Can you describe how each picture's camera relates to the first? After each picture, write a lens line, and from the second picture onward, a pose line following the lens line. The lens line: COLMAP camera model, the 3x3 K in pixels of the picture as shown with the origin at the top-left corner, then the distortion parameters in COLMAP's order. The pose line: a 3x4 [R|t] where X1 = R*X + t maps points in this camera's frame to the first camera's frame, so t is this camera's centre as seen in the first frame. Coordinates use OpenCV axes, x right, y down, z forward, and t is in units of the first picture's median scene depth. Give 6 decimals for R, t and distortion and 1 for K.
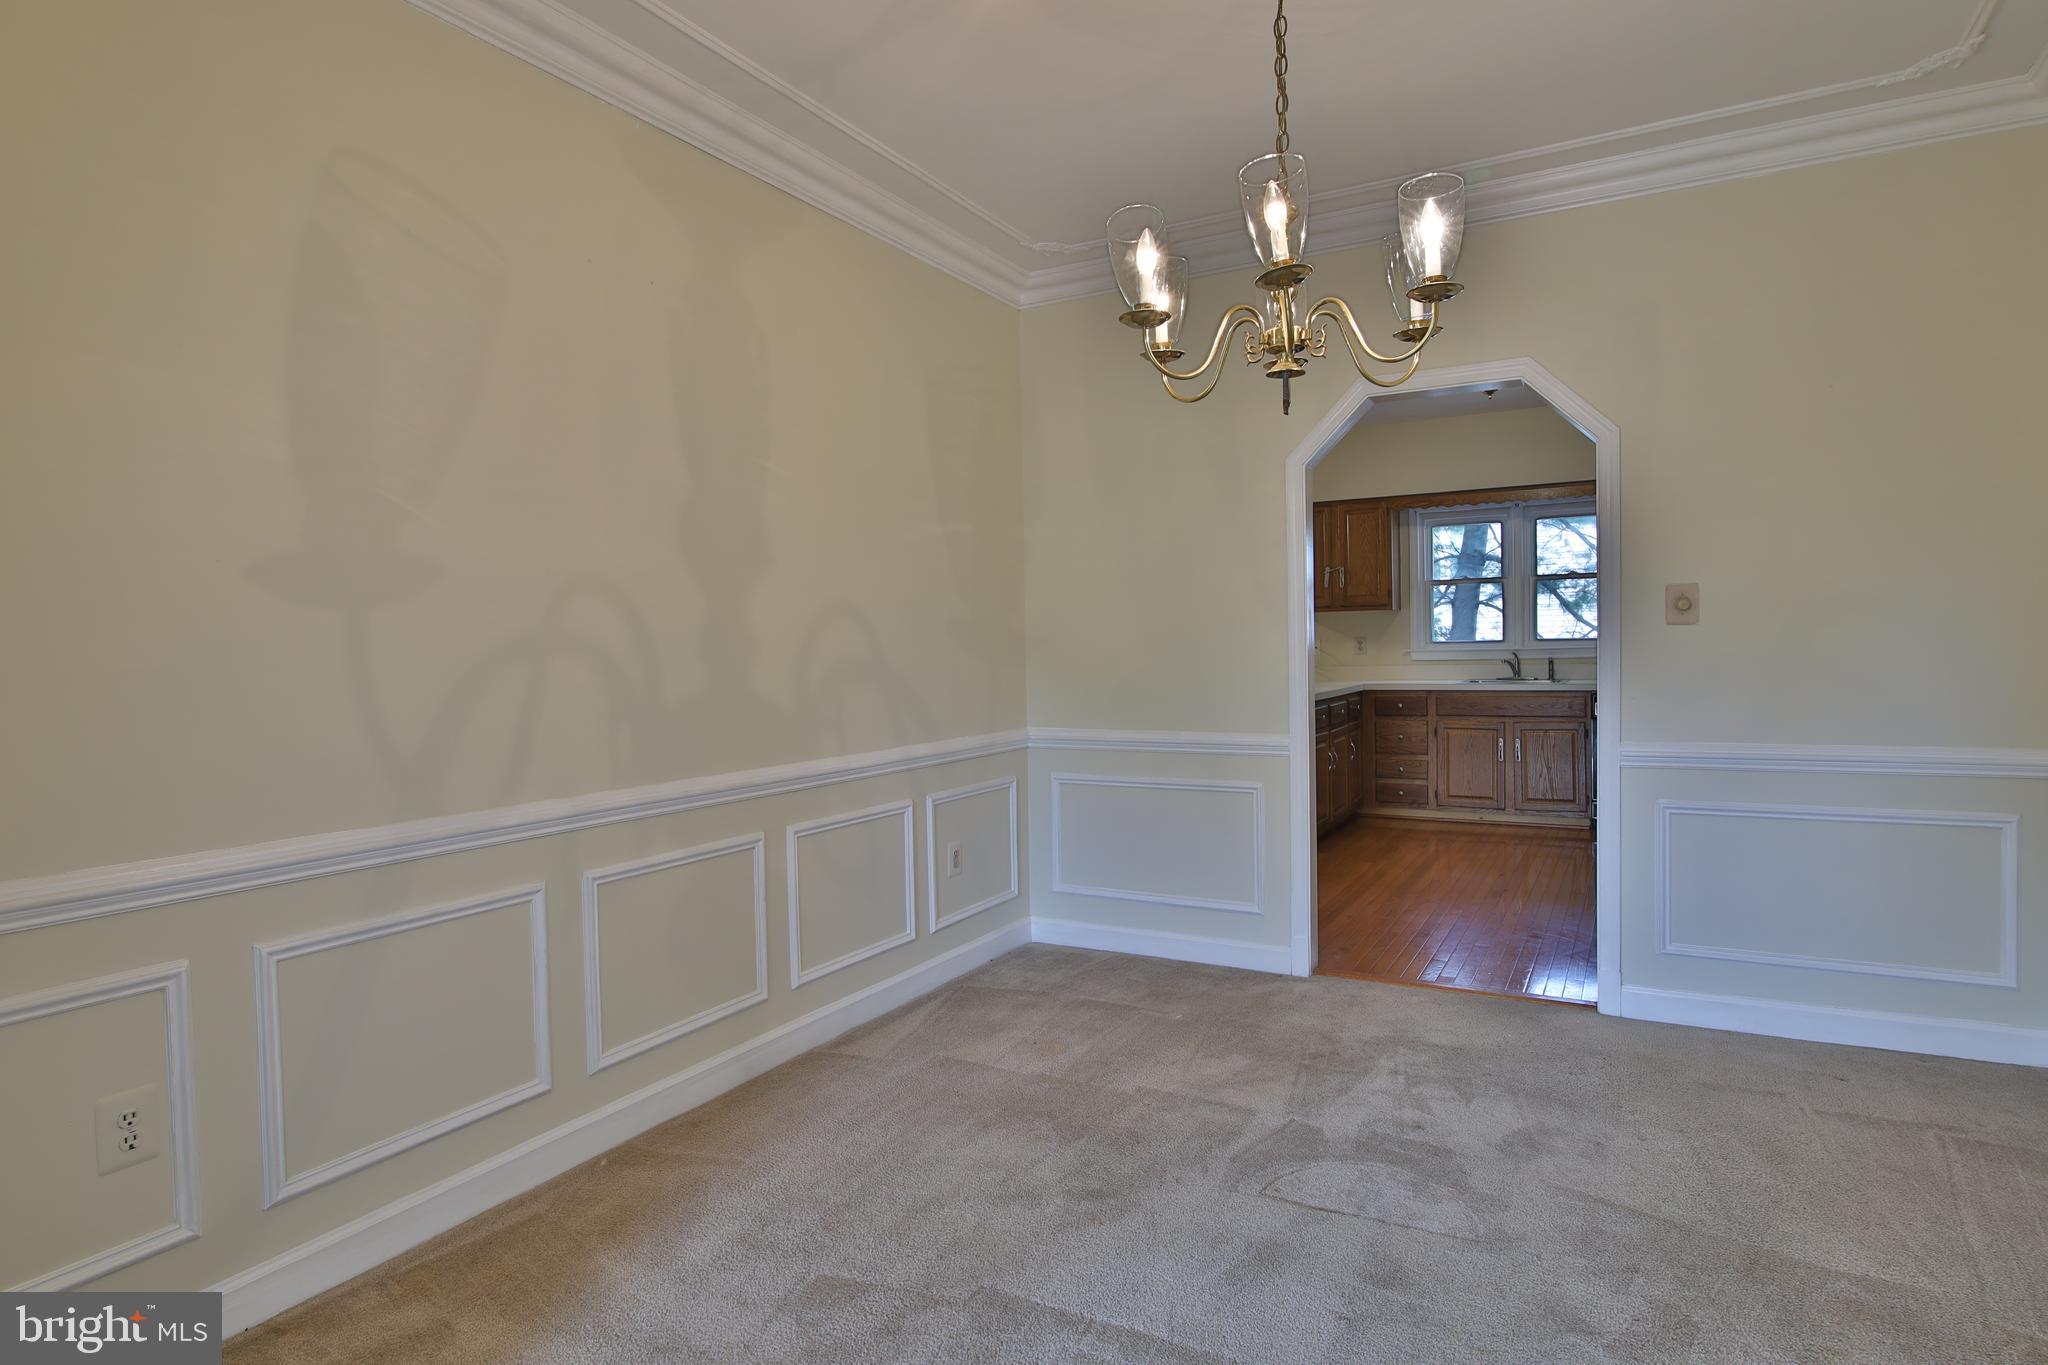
lens RADIAL K [[1111.4, 0, 1024.0], [0, 1111.4, 682.5], [0, 0, 1]] dist [-0.000221, -0.000220]
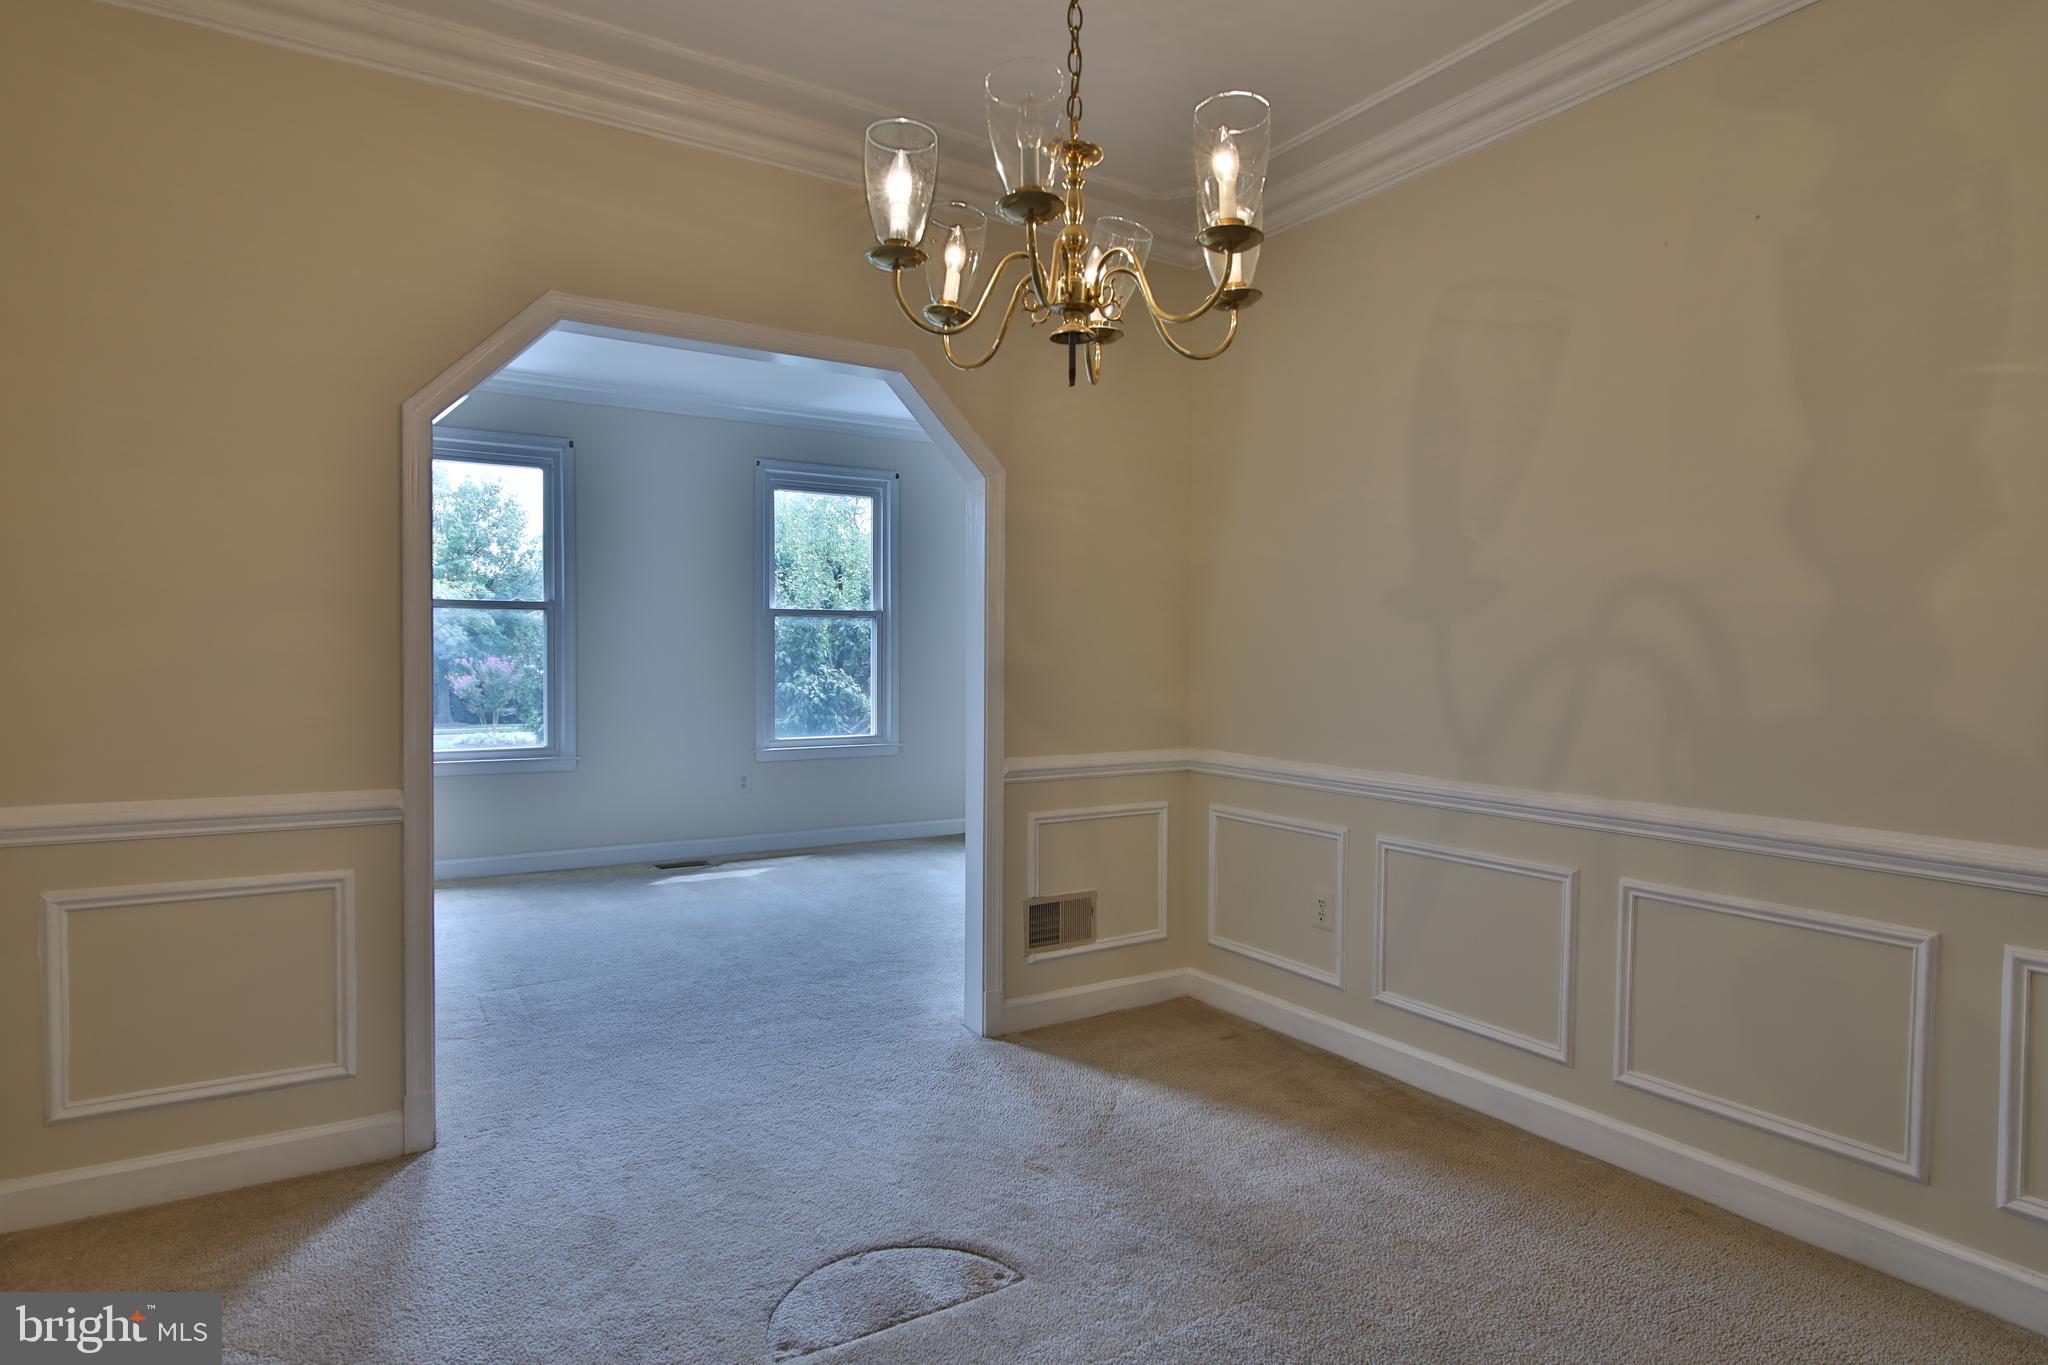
lens RADIAL K [[1111.4, 0, 1024.0], [0, 1111.4, 682.5], [0, 0, 1]] dist [-0.000221, -0.000220]
pose [[-0.465796, 0.036520, -0.884138, 0.782394], [-0.031929, 0.997804, 0.058036, -0.046905], [0.884316, 0.055262, -0.463607, 1.057064]]
